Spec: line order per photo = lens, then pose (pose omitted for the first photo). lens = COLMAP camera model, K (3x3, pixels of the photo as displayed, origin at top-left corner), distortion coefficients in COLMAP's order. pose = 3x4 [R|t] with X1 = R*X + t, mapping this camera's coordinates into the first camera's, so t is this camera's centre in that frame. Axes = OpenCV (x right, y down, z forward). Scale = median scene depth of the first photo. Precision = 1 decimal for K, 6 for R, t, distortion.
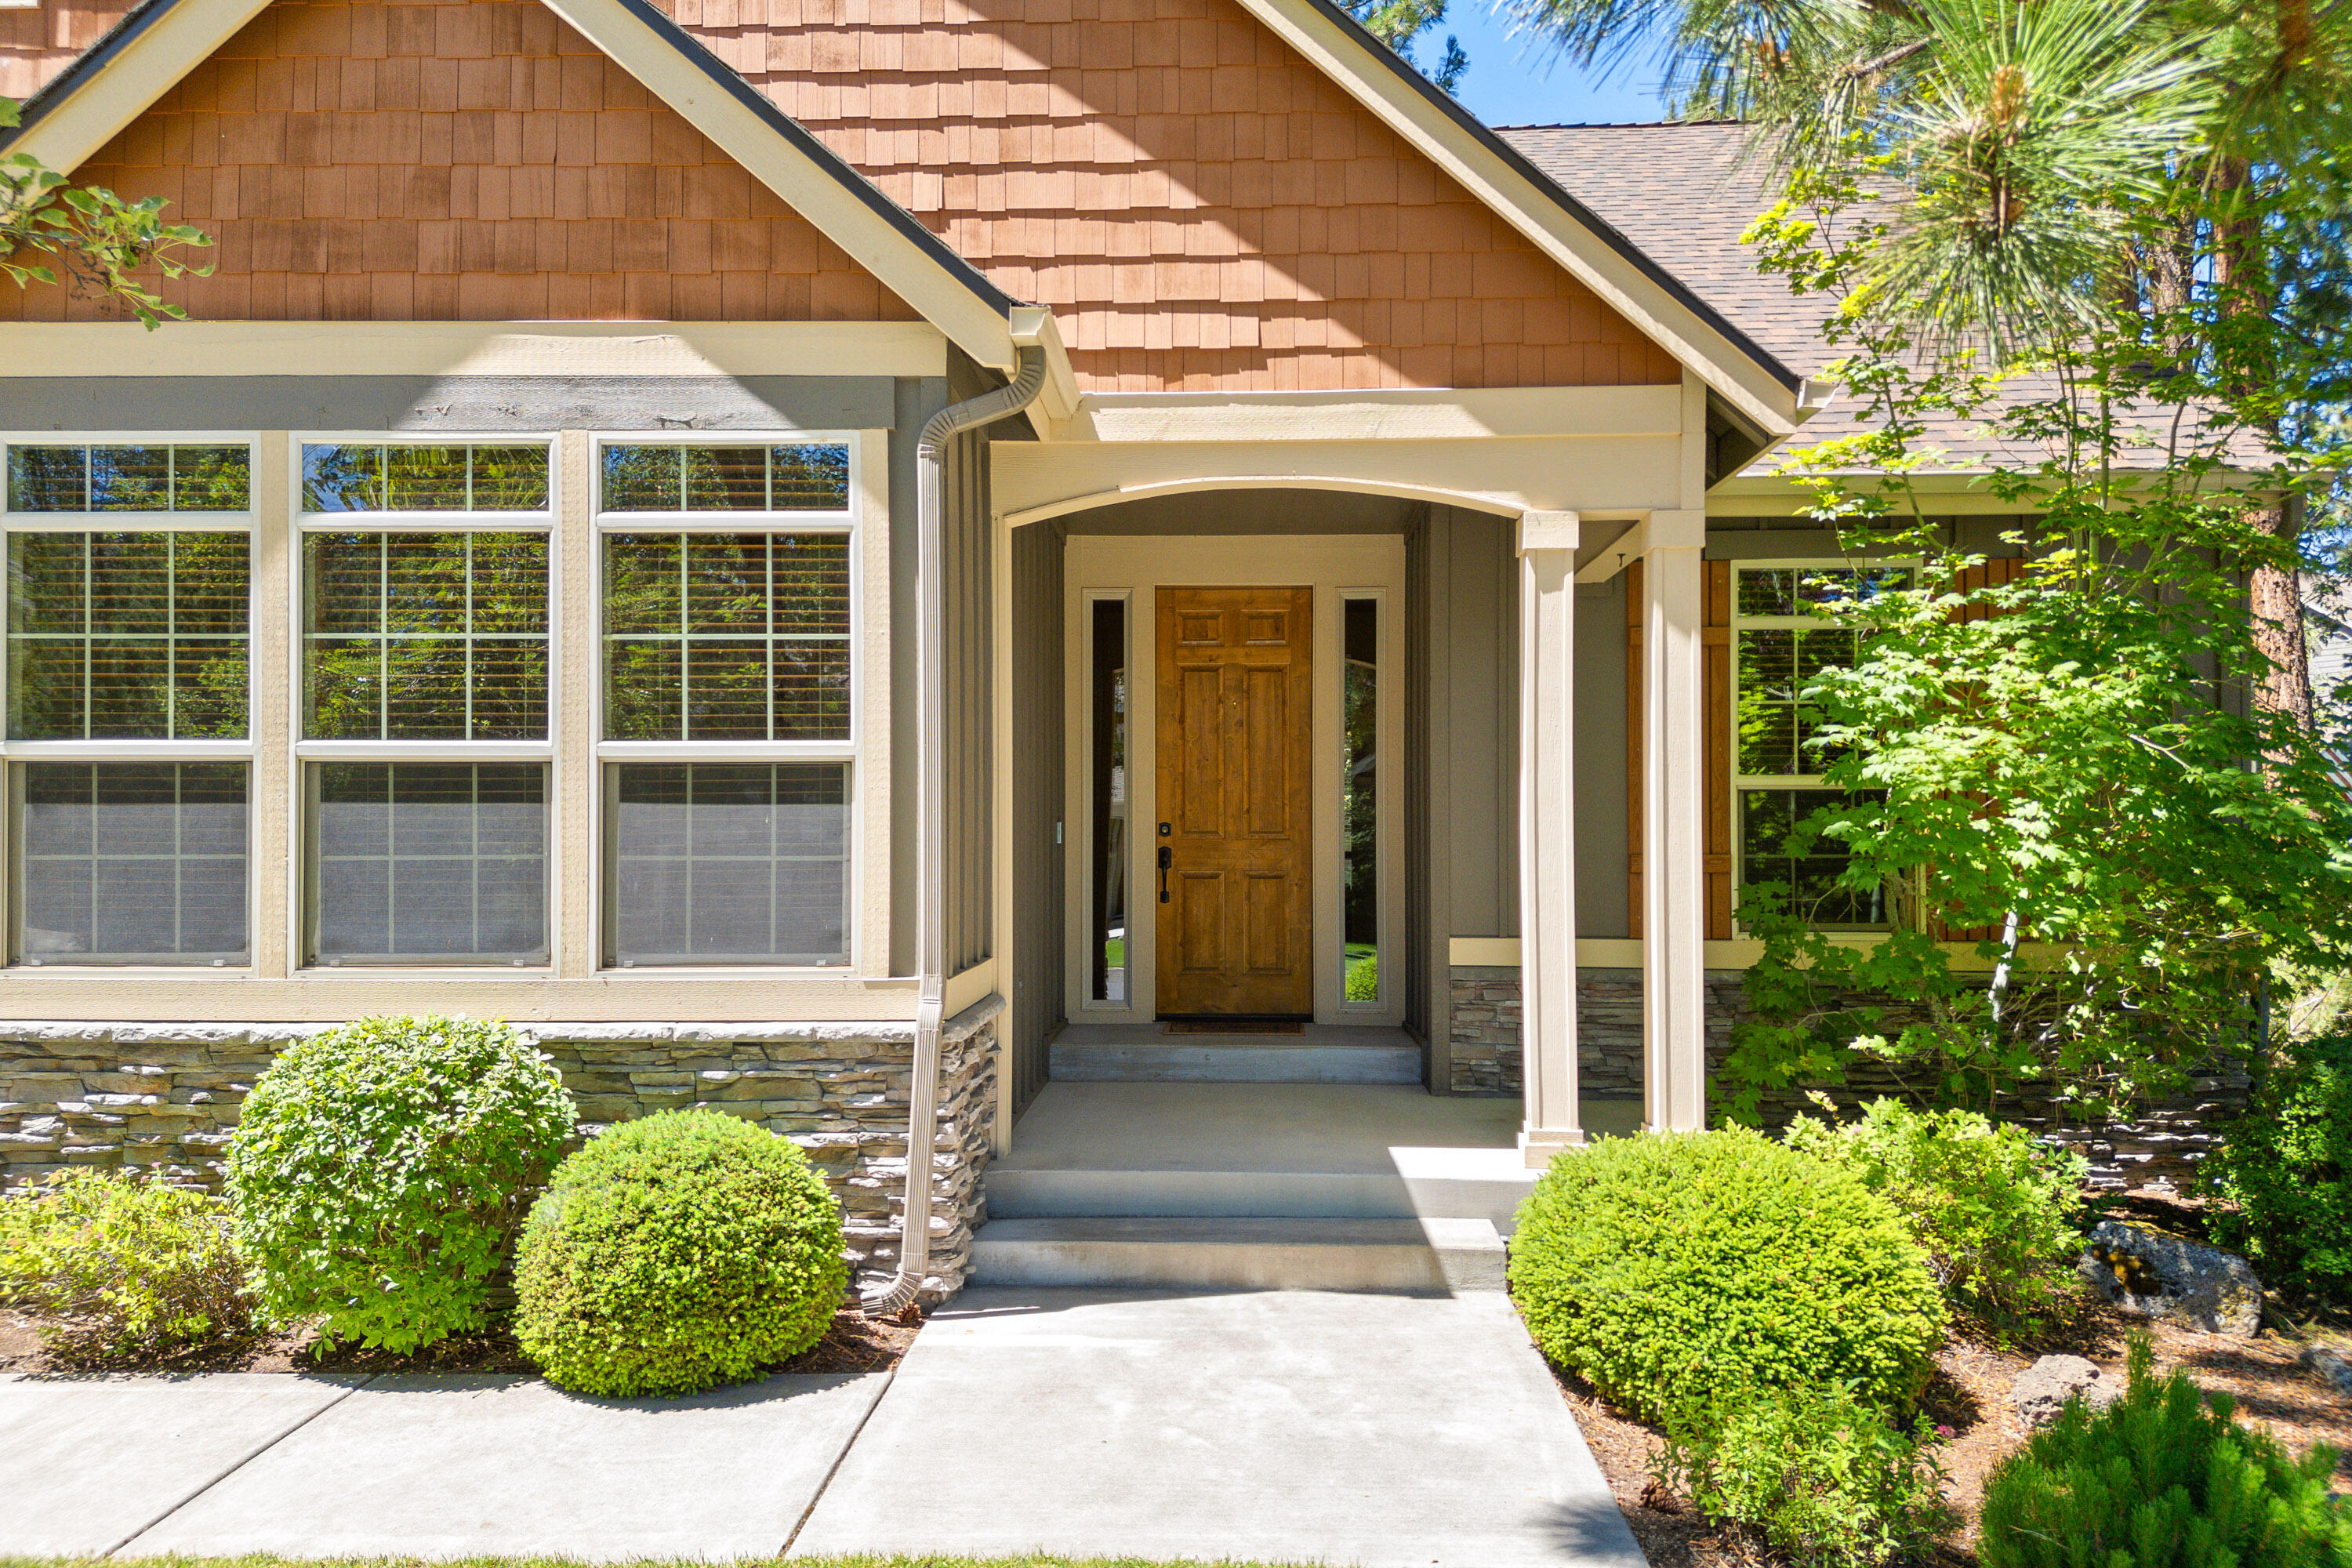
lens RADIAL K [[1612.2, 0, 1181.3], [0, 1612.2, 829.9], [0, 0, 1]] dist [0.036192, -0.085567]
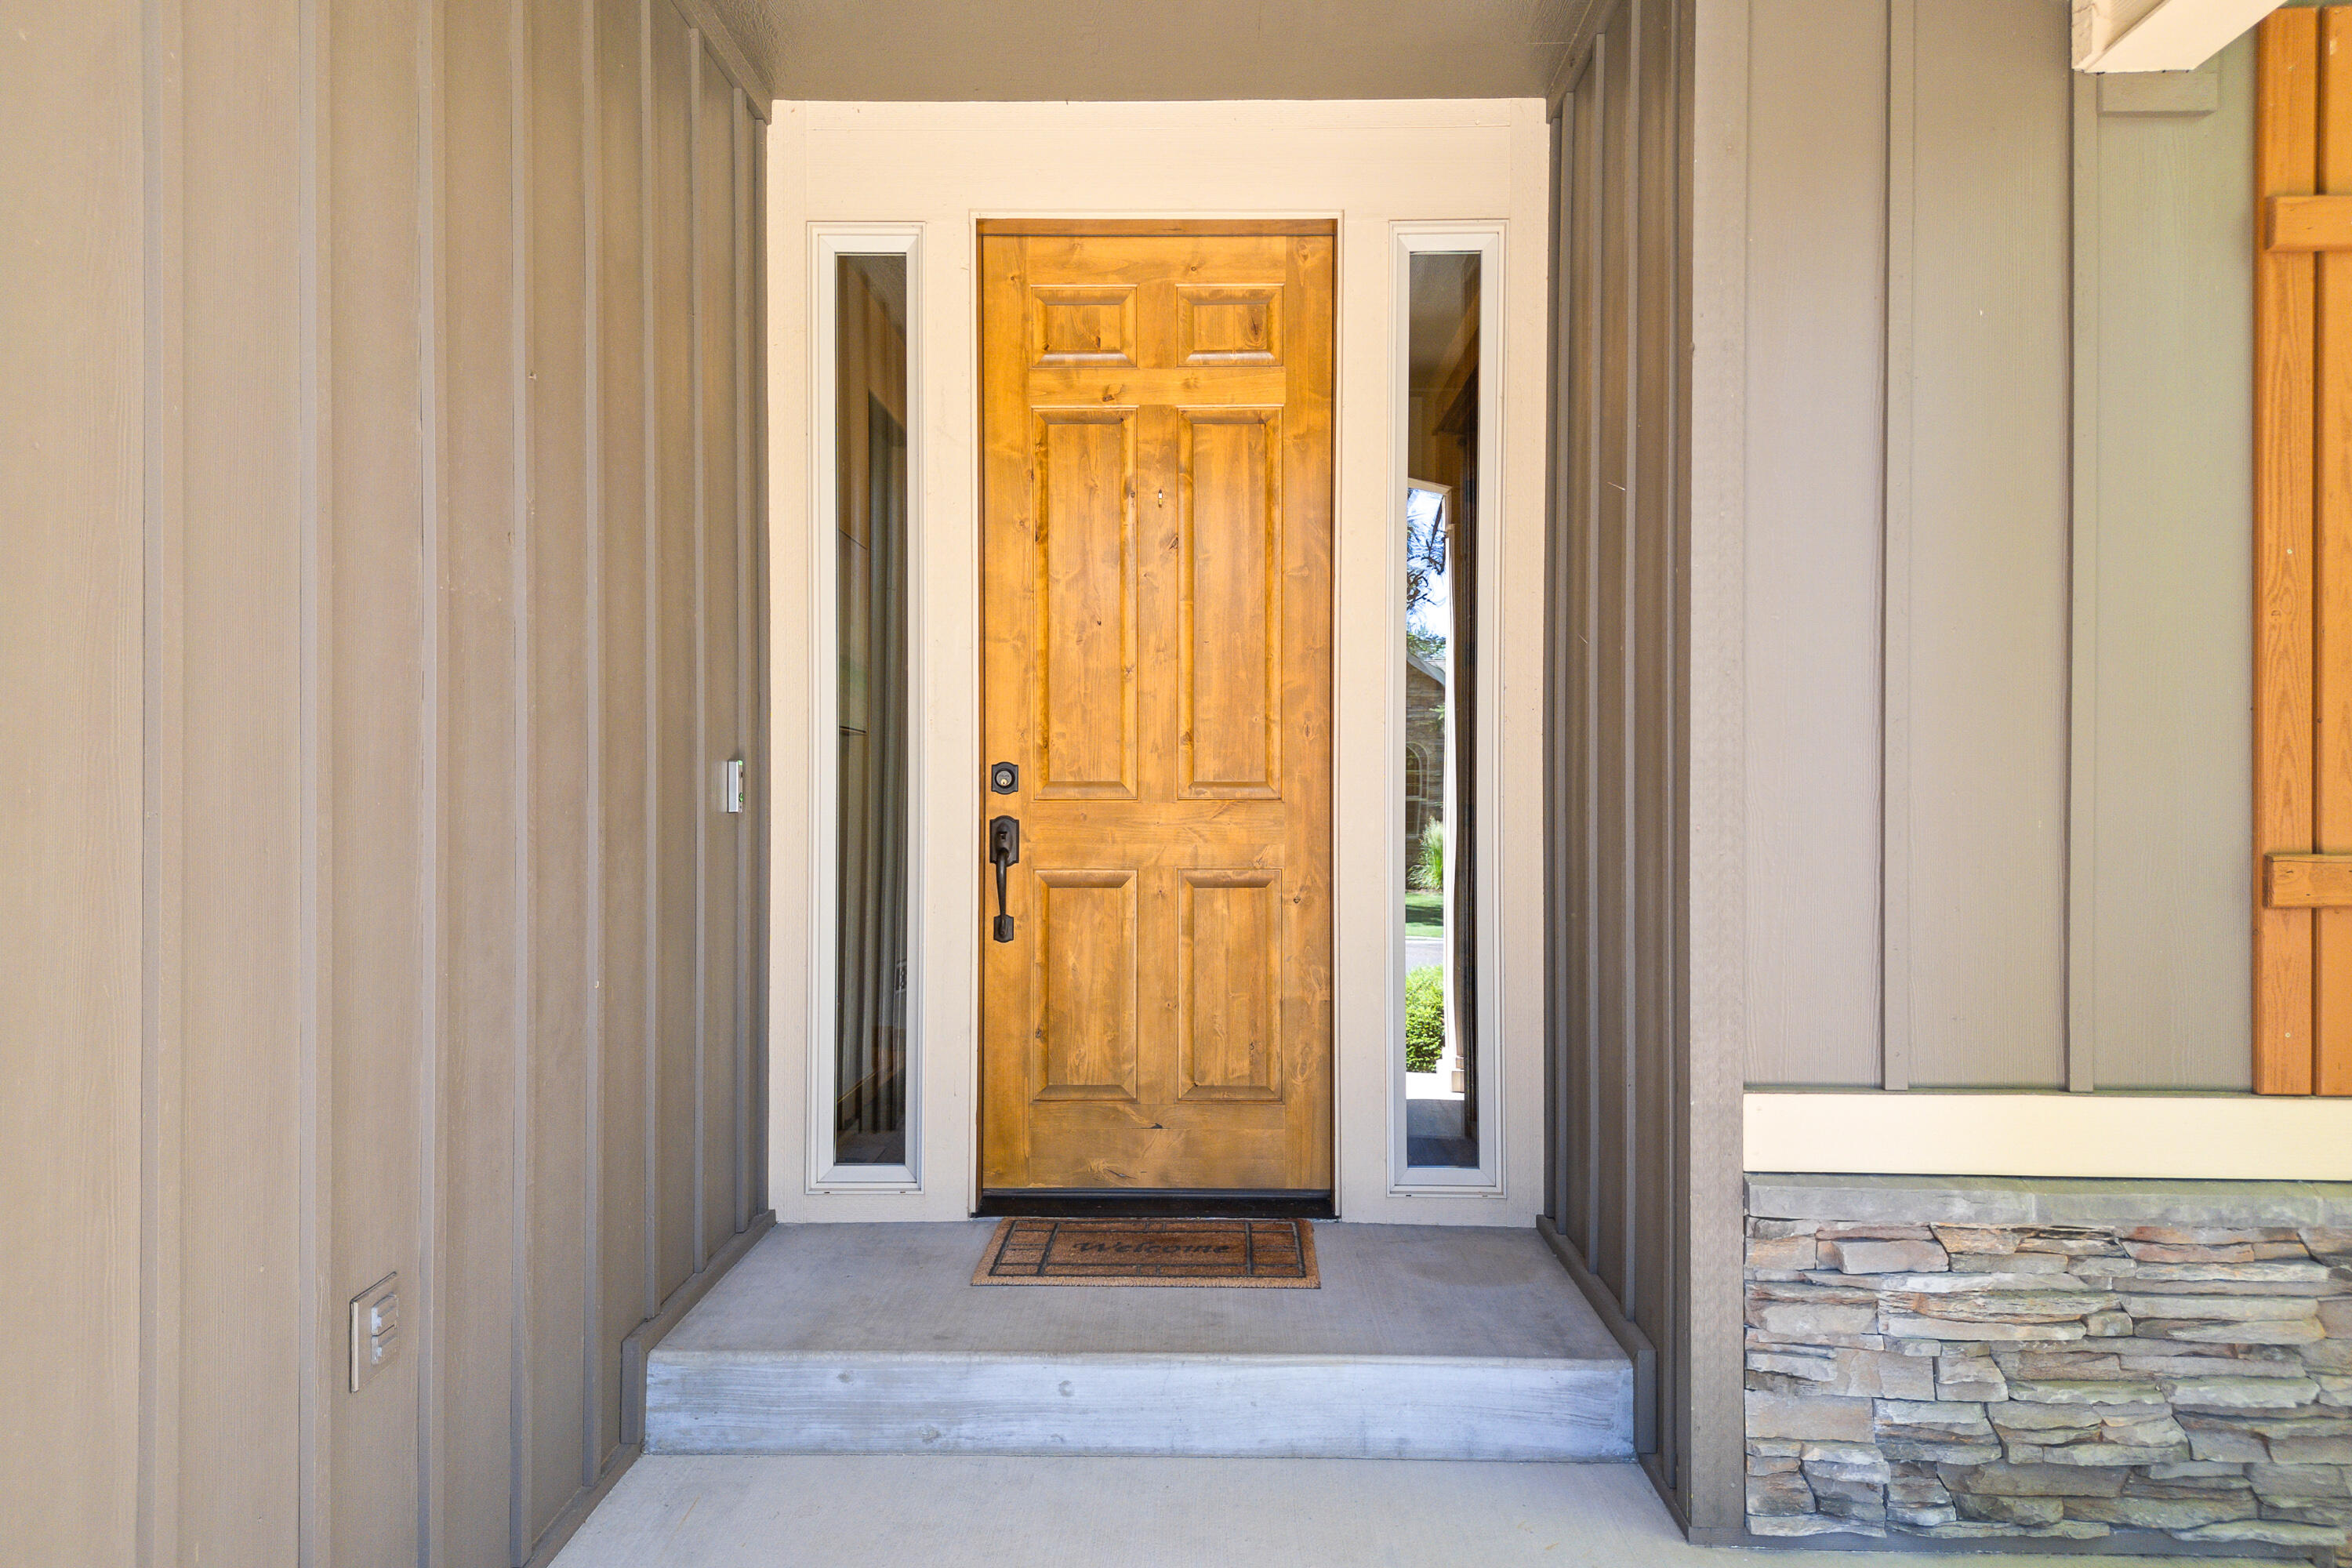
lens RADIAL K [[1678.8, 0, 1176.0], [0, 1678.8, 784.0], [0, 0, 1]] dist [-0.000268, -0.096569]
pose [[0.999897, 0.003259, 0.013946, 0.048153], [-0.003365, 0.999966, 0.007580, -0.003467], [-0.013921, -0.007626, 0.999874, 0.822316]]
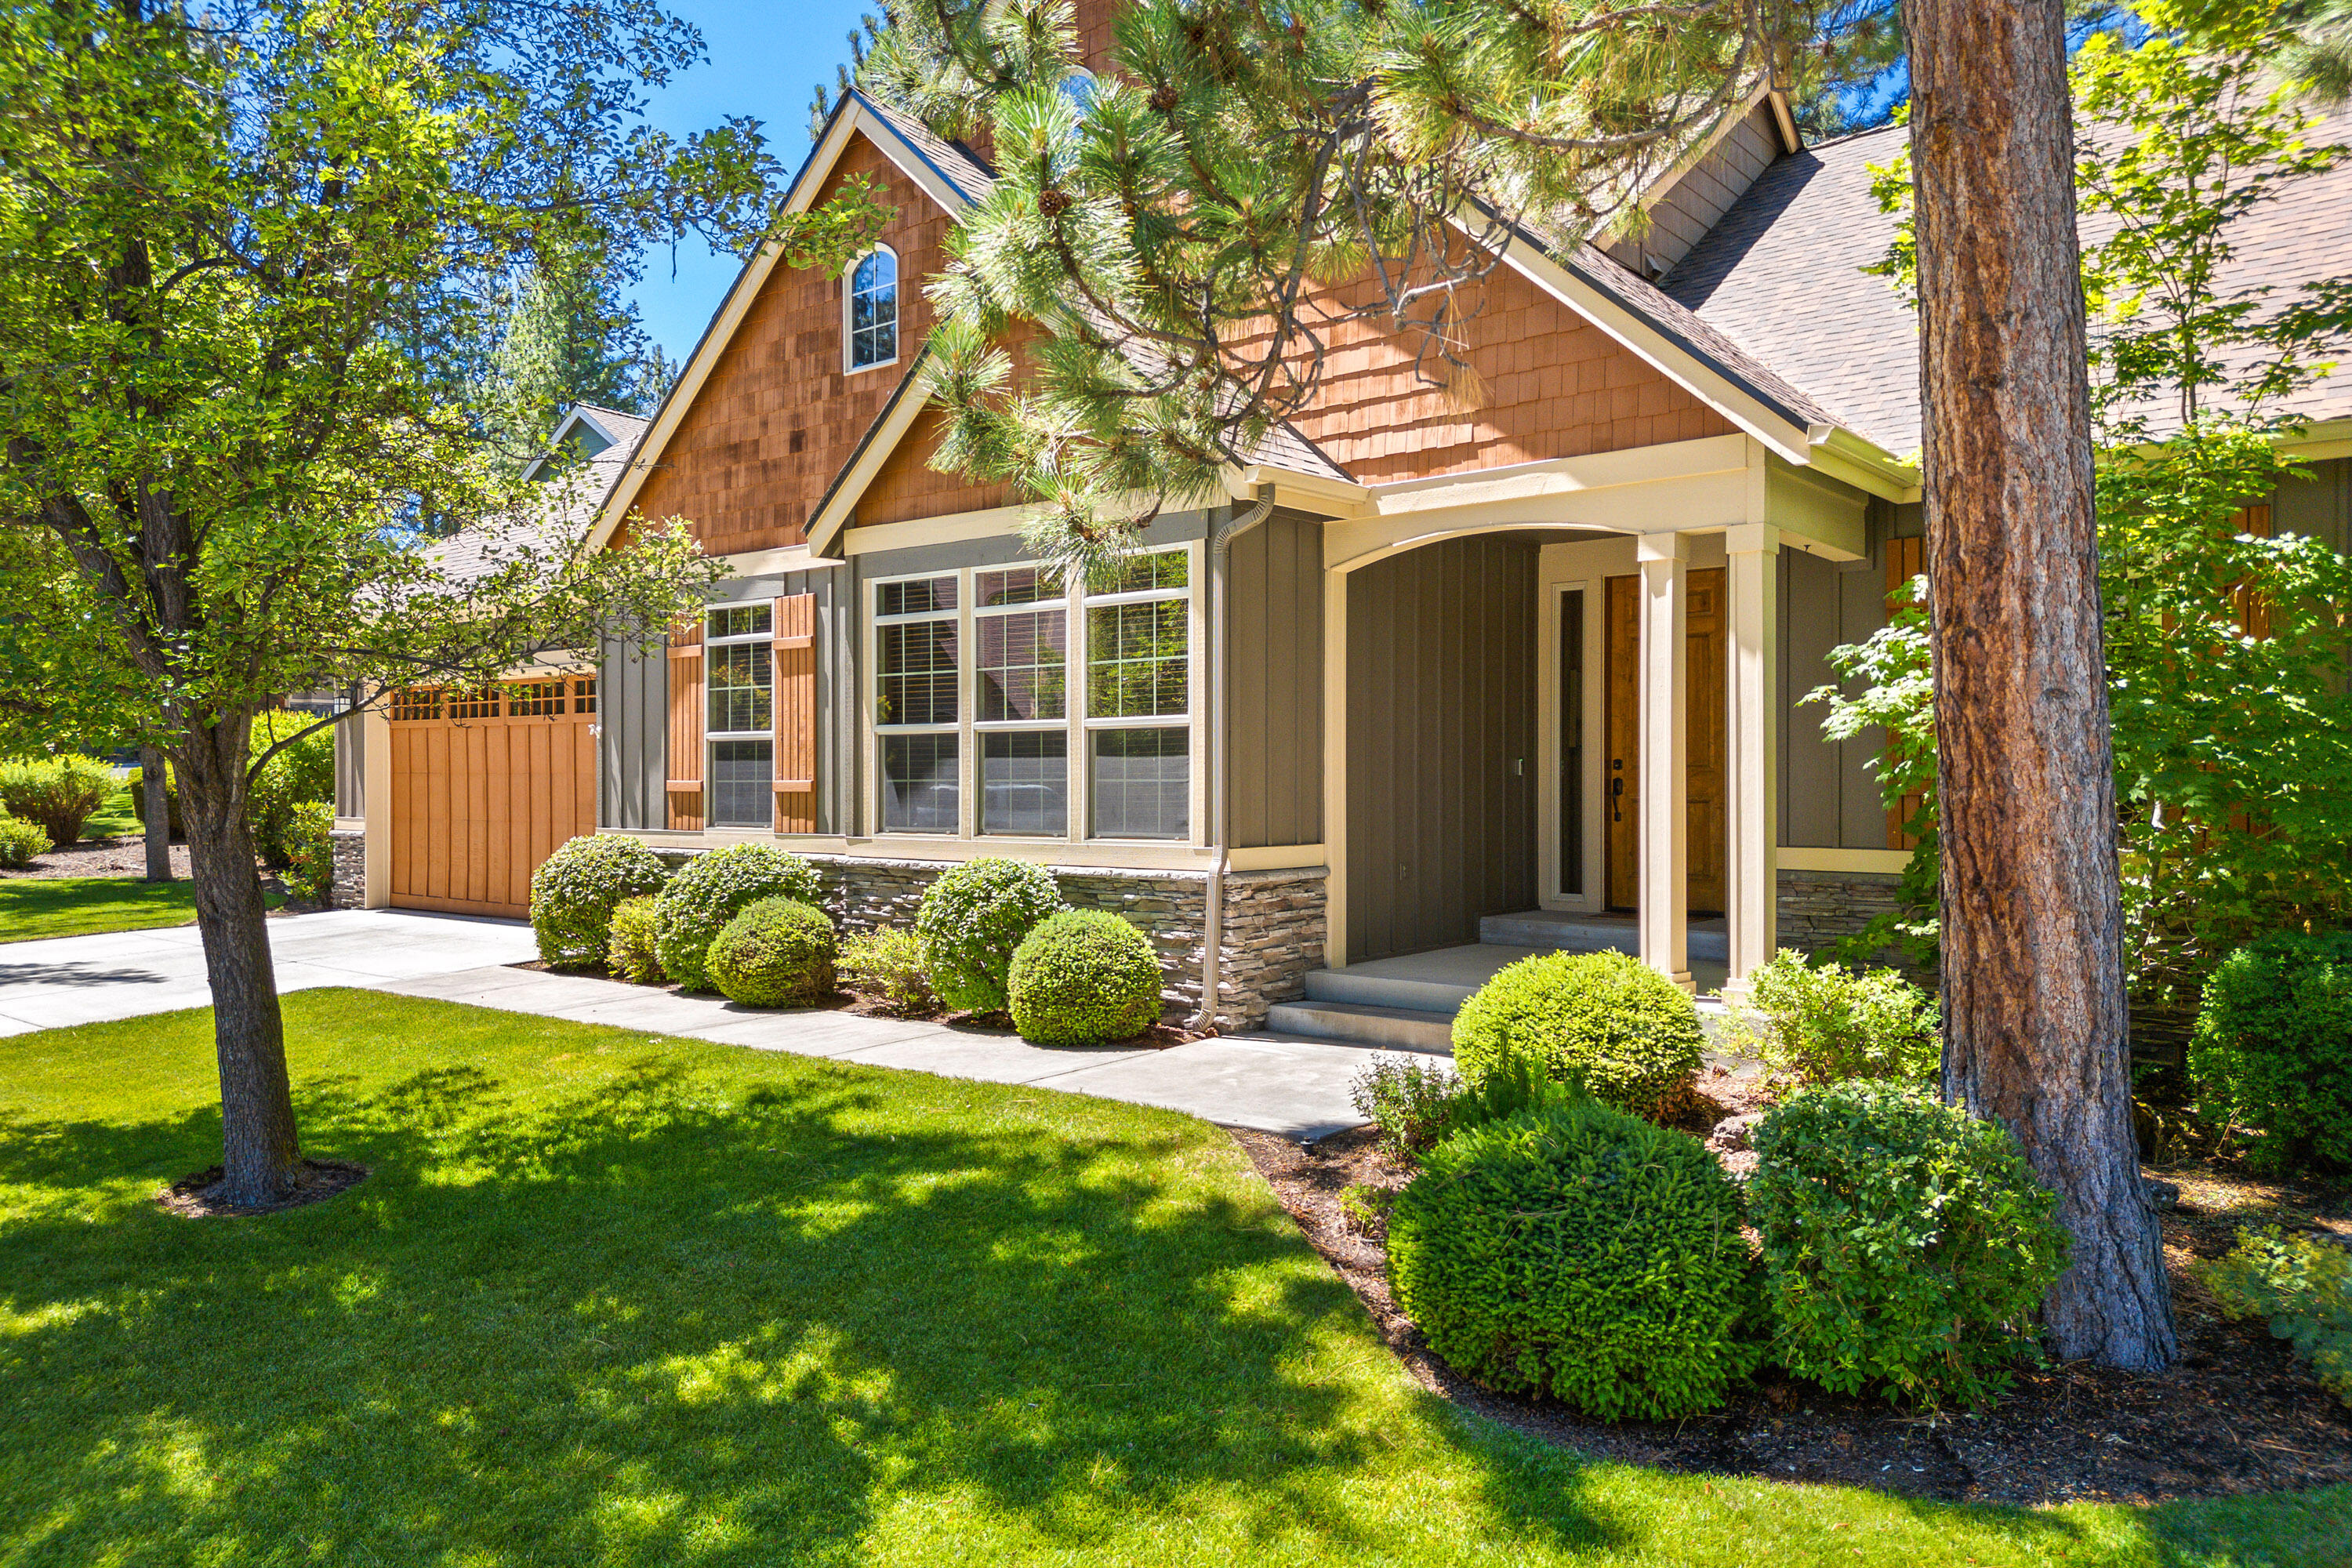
lens RADIAL K [[1589.6, 0, 1176.0], [0, 1589.6, 784.0], [0, 0, 1]] dist [0.078287, -0.078393]
pose [[0.785497, 0.001356, -0.618864, 0.771697], [0.004292, 0.999962, 0.007639, 0.006794], [0.618850, -0.008657, 0.785461, -0.351439]]
